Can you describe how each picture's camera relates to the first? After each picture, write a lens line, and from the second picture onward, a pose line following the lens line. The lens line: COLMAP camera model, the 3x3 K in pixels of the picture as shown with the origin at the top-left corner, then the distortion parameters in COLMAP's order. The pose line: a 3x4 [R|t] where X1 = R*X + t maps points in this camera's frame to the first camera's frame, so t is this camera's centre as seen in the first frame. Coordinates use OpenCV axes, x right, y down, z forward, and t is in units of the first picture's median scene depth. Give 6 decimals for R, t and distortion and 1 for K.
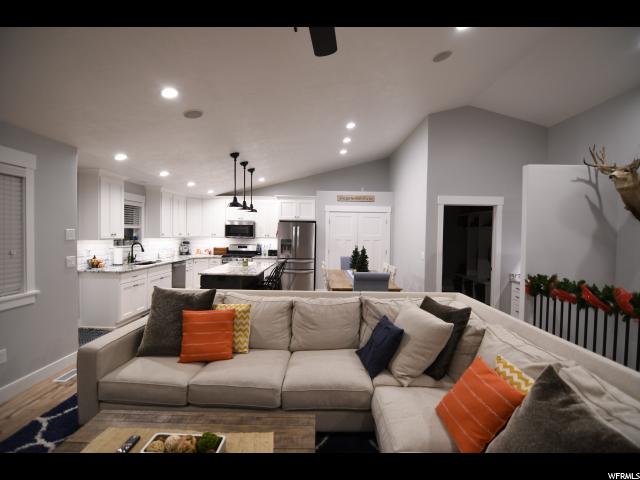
lens RADIAL K [[309.6, 0, 323.1], [0, 309.6, 239.4], [0, 0, 1]] dist [-0.010385, -0.007930]
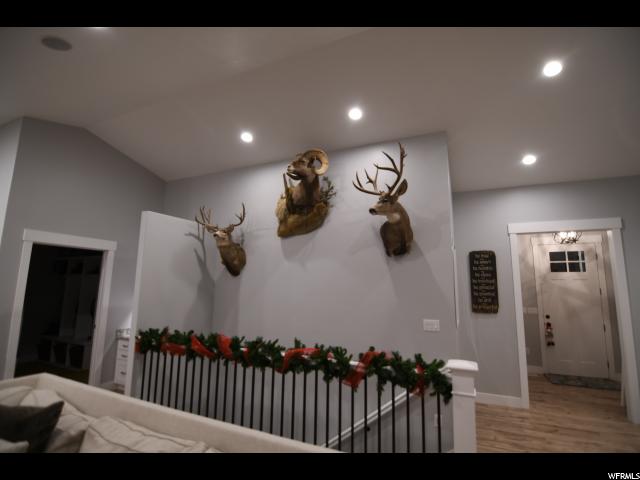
lens RADIAL K [[309.6, 0, 319.3], [0, 309.6, 239.5], [0, 0, 1]] dist [-0.010385, -0.007930]
pose [[0.429431, 0.126942, 0.894133, 0.043569], [0.011556, 0.989218, -0.145991, -0.008490], [-0.903026, 0.073025, 0.423335, 0.100983]]
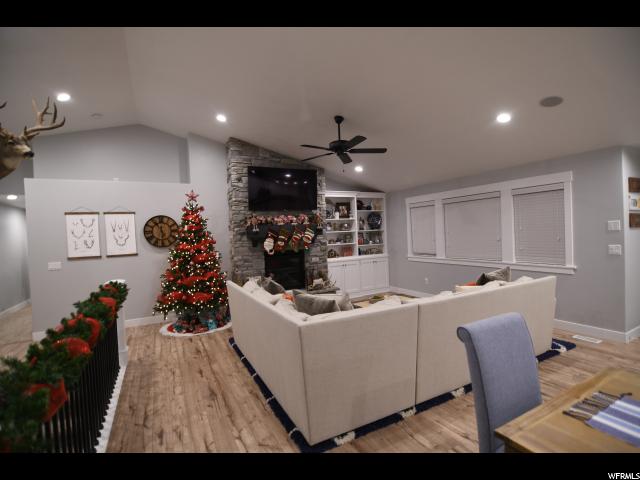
lens RADIAL K [[309.6, 0, 321.1], [0, 309.6, 240.1], [0, 0, 1]] dist [-0.010385, -0.007930]
pose [[-0.889761, 0.030634, -0.455398, 0.432818], [0.016255, 0.999239, 0.035459, -0.013259], [0.456138, 0.024148, -0.889582, 0.997007]]
